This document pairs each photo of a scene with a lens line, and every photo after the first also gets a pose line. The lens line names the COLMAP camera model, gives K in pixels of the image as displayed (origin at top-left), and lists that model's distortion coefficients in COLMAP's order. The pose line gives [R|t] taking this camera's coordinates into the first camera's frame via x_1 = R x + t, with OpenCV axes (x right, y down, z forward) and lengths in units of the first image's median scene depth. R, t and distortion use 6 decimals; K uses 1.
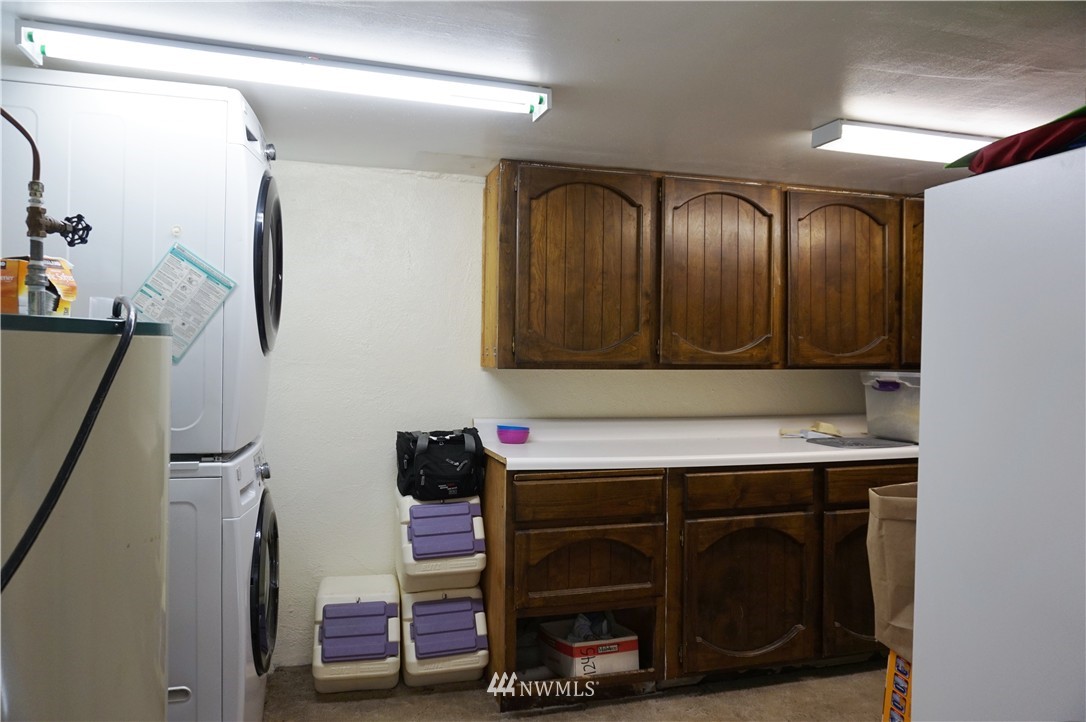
lens RADIAL K [[727.9, 0, 542.1], [0, 727.9, 366.9], [0, 0, 1]] dist [-0.054002, 0.031263]
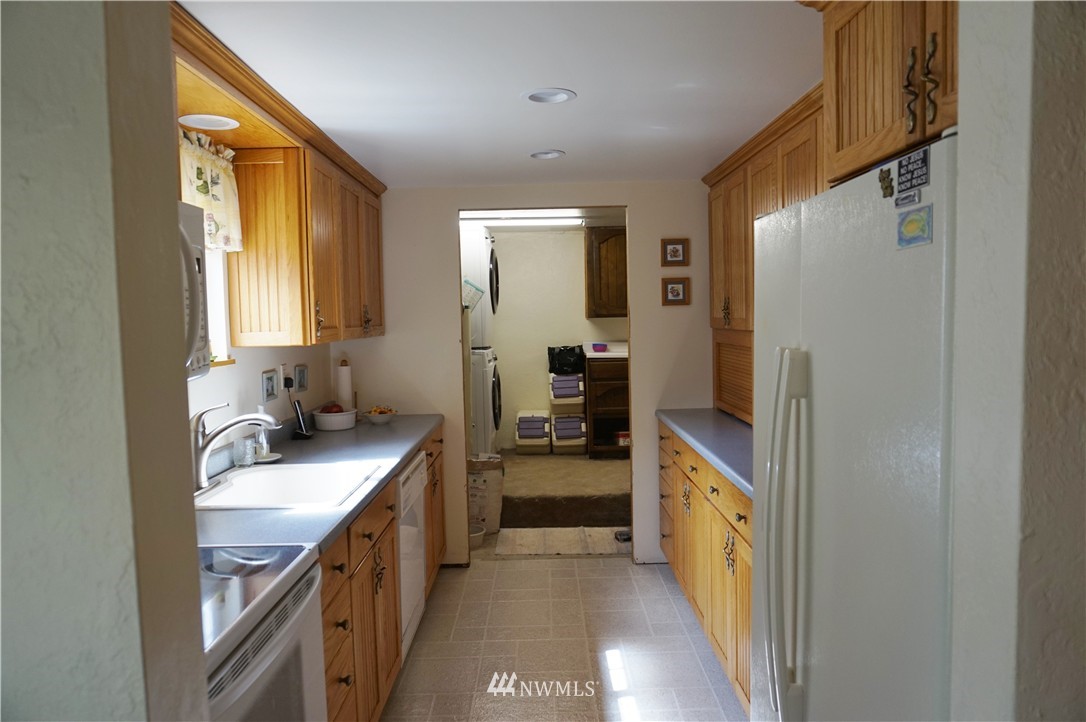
lens RADIAL K [[727.9, 0, 544.9], [0, 727.9, 362.8], [0, 0, 1]] dist [-0.054002, 0.031263]
pose [[0.961680, -0.021917, -0.273298, 0.456199], [0.033193, 0.998775, 0.036701, 0.057673], [0.272159, -0.044366, 0.961229, -1.328797]]
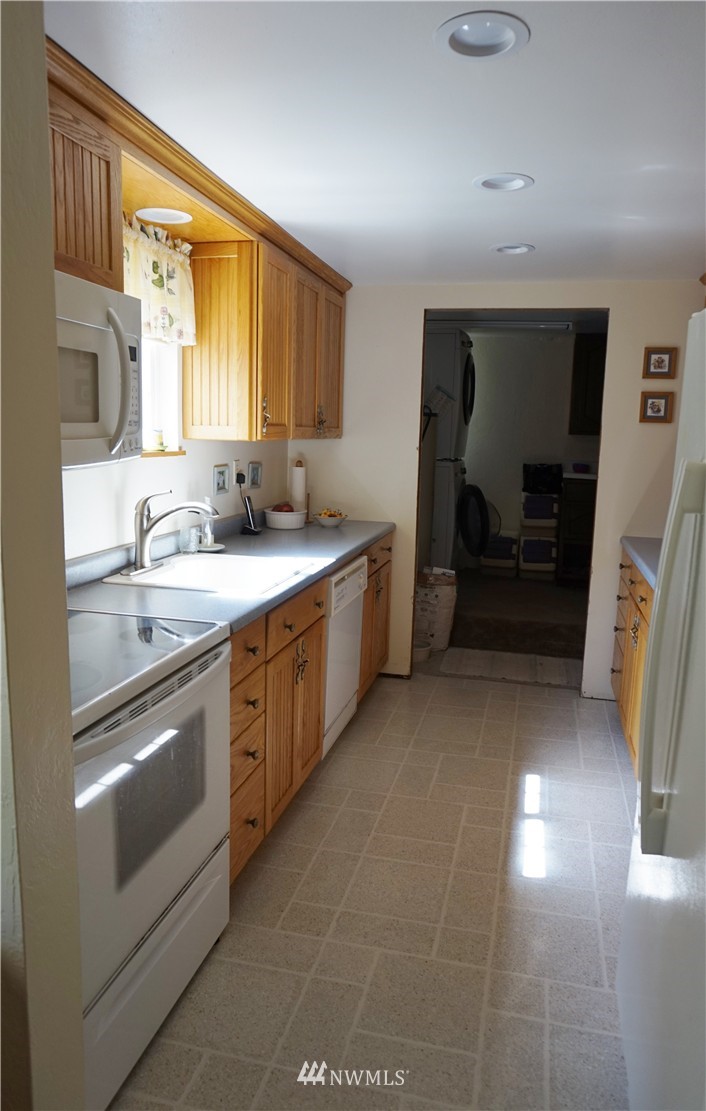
lens RADIAL K [[767.6, 0, 349.9], [0, 767.6, 560.8], [0, 0, 1]] dist [-0.055036, 0.019491]
pose [[0.865655, 0.090159, -0.492456, 0.535379], [-0.023353, 0.989852, 0.140171, 0.072501], [0.500096, -0.109839, 0.858975, -1.333307]]
